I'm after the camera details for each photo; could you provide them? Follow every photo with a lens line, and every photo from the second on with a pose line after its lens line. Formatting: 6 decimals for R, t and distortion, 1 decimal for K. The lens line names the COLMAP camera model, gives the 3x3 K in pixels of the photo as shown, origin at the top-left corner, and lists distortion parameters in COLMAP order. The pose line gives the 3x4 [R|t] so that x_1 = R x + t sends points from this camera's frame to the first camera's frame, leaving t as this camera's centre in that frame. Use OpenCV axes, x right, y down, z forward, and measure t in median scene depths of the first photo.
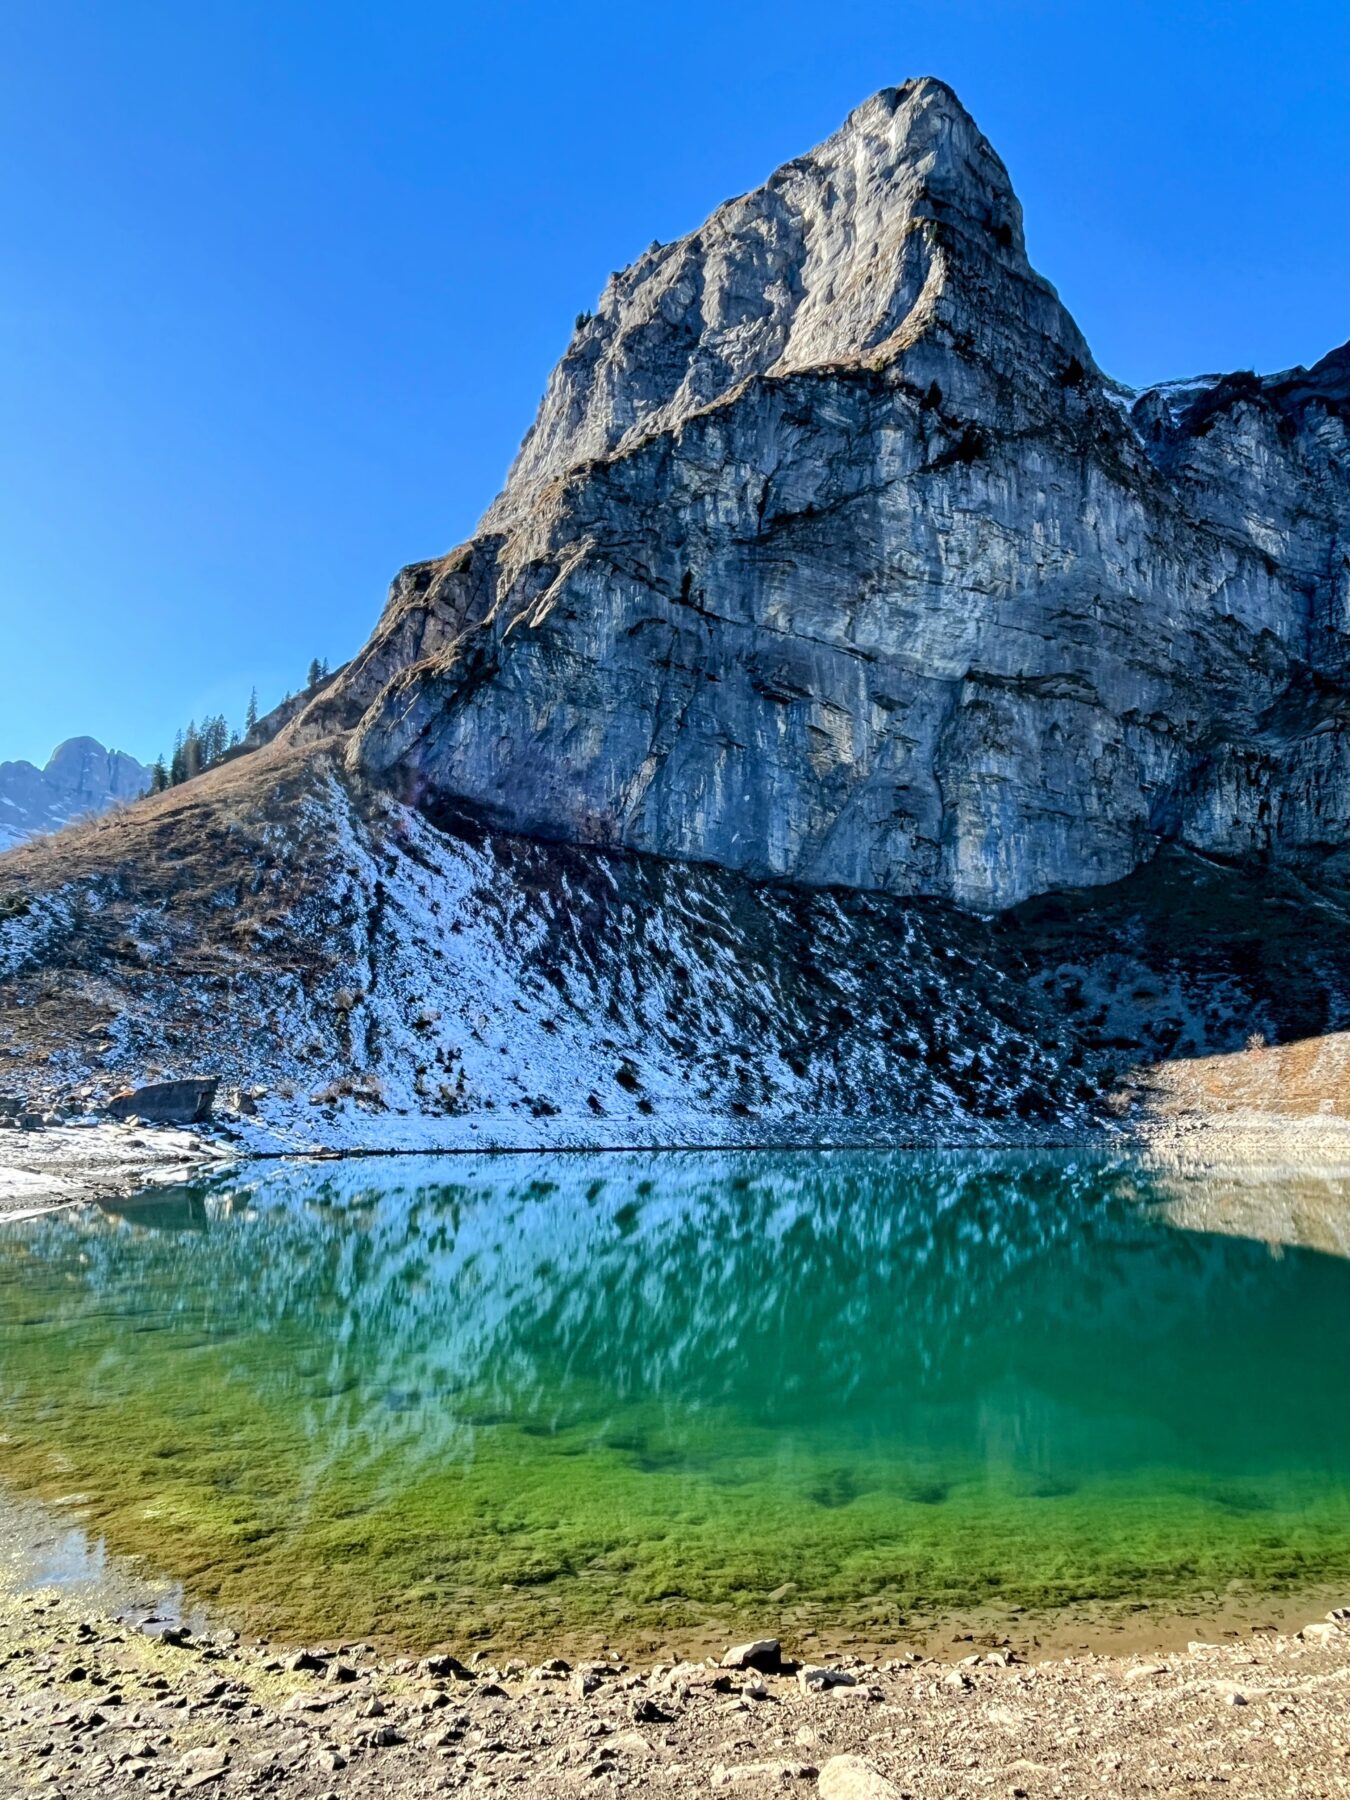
lens RADIAL K [[1127.0, 0, 675.9], [0, 1127.0, 913.6], [0, 0, 1]] dist [0.002448, -0.004749]
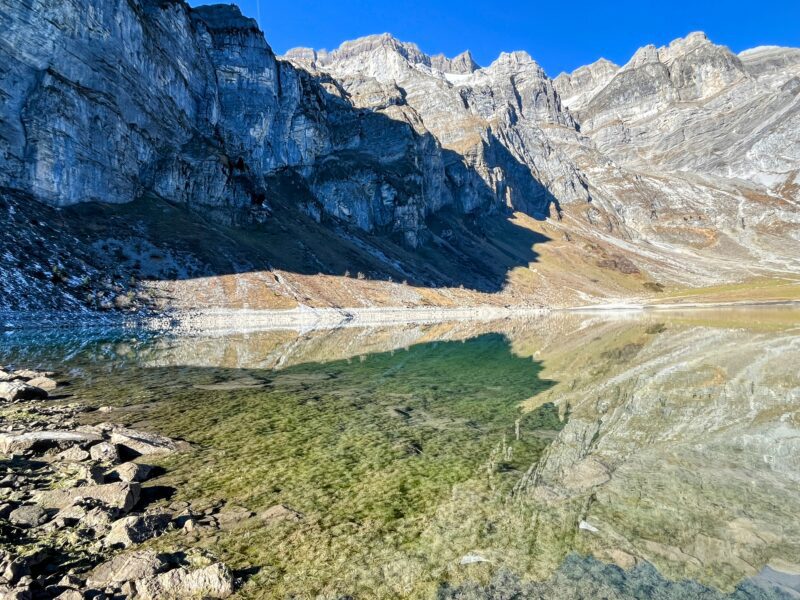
lens RADIAL K [[451.8, 0, 403.9], [0, 451.8, 297.2], [0, 0, 1]] dist [-0.002204, 0.000648]
pose [[0.461128, 0.020621, 0.887094, -0.104339], [-0.132259, 0.990160, 0.045734, 0.035412], [-0.877421, -0.138416, 0.459318, 0.132089]]
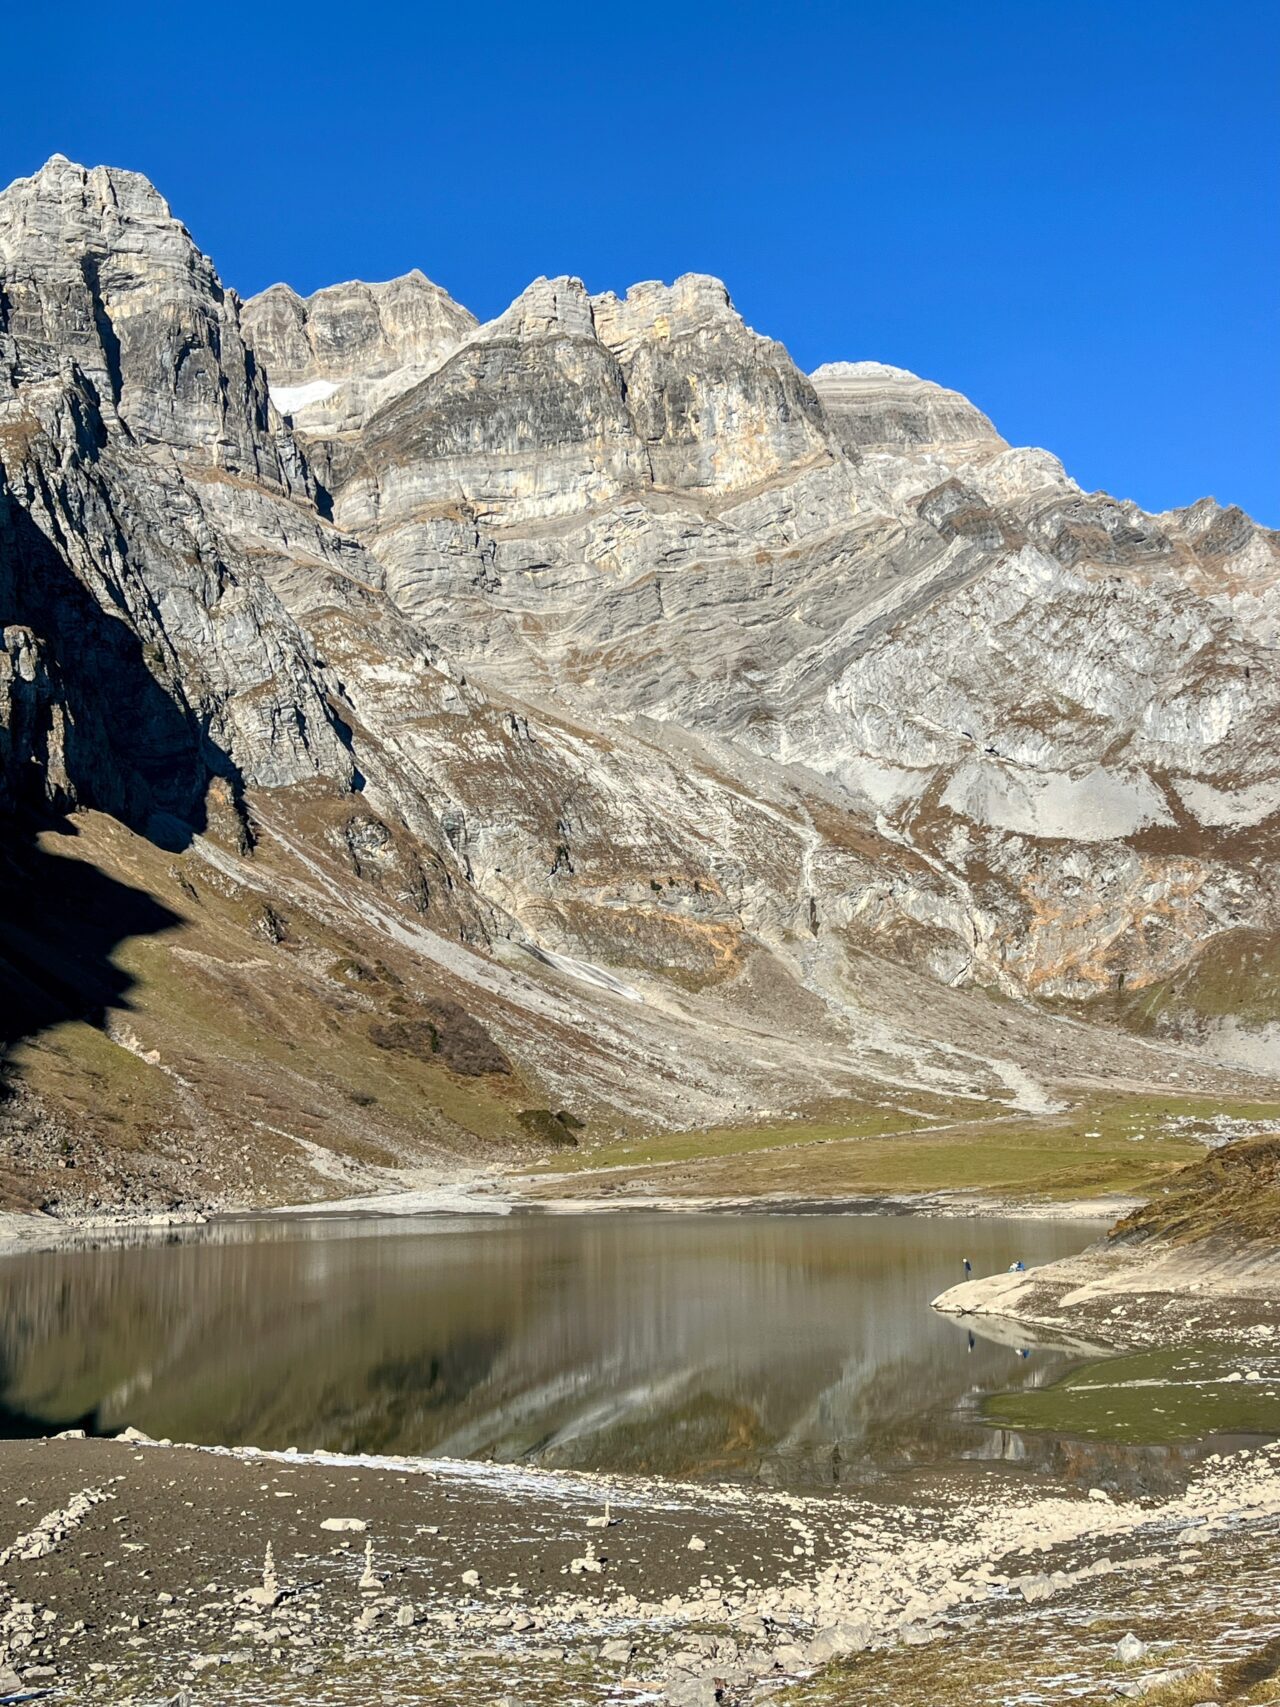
lens RADIAL K [[1902.1, 0, 632.7], [0, 1902.1, 854.2], [0, 0, 1]] dist [0.064798, 0.000000]
pose [[-0.064076, 0.167114, 0.983853, -0.296822], [-0.159734, 0.971451, -0.175411, 0.009030], [-0.985078, -0.168394, -0.035552, 0.127743]]
